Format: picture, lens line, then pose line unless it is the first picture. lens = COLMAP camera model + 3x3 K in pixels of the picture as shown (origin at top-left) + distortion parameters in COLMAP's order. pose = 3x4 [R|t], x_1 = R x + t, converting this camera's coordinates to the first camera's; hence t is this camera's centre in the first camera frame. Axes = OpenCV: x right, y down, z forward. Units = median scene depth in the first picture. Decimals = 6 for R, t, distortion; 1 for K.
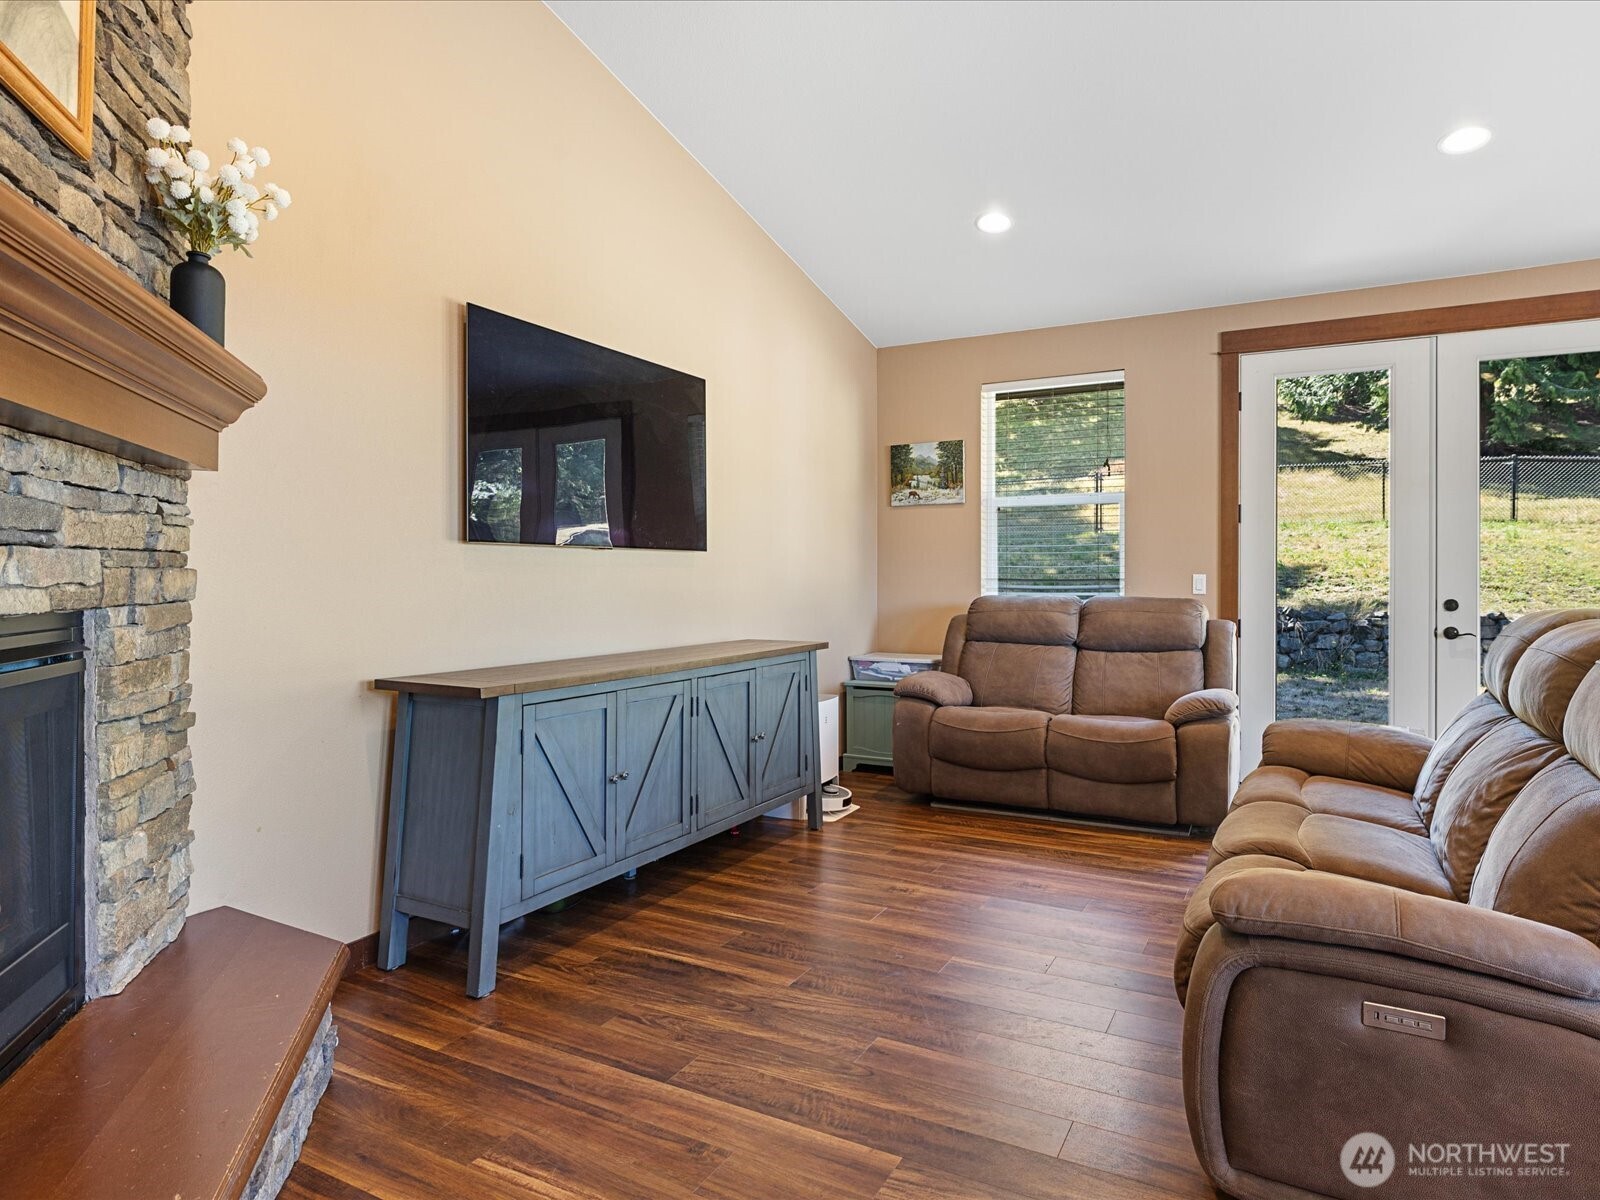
lens RADIAL K [[934.2, 0, 805.7], [0, 934.2, 574.3], [0, 0, 1]] dist [-0.007287, -0.000230]
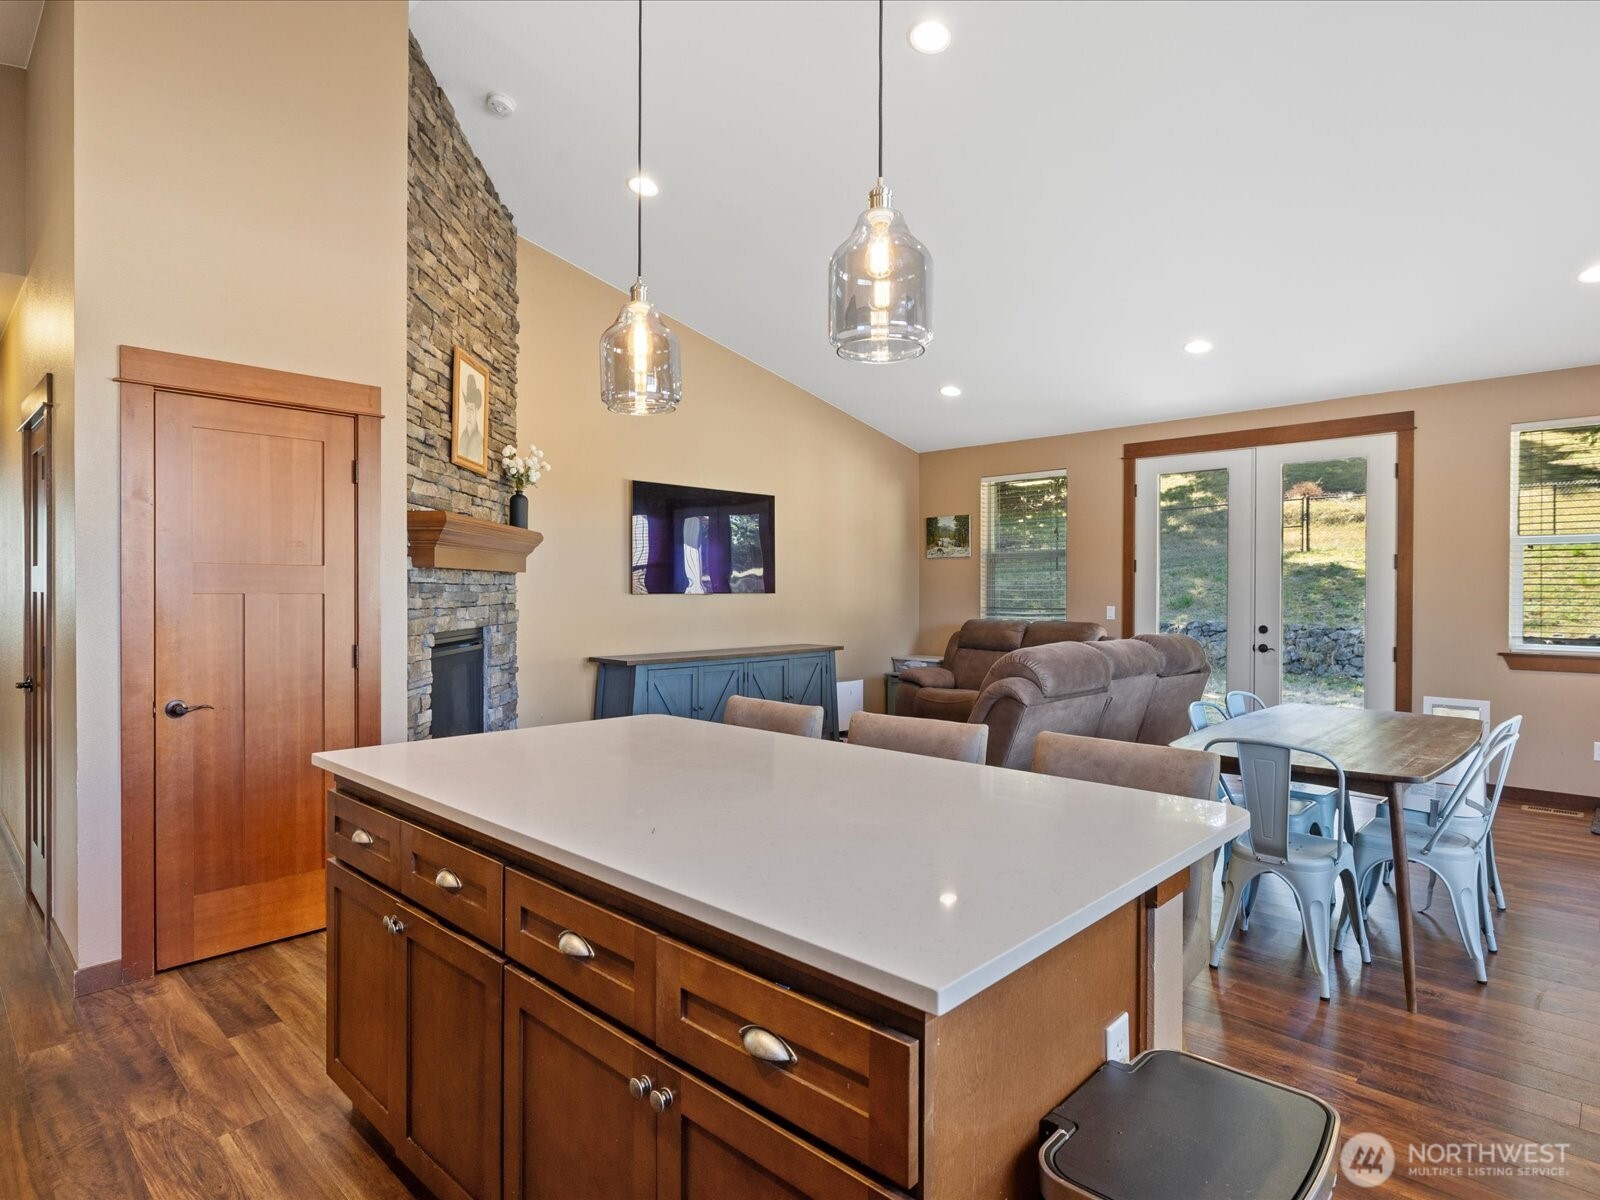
lens RADIAL K [[884.5, 0, 807.7], [0, 884.5, 590.3], [0, 0, 1]] dist [-0.014780, -0.000206]
pose [[0.964080, 0.001852, -0.265606, 0.490154], [-0.000723, 0.999990, 0.004348, -0.046539], [0.265611, -0.004000, 0.964072, -0.731894]]
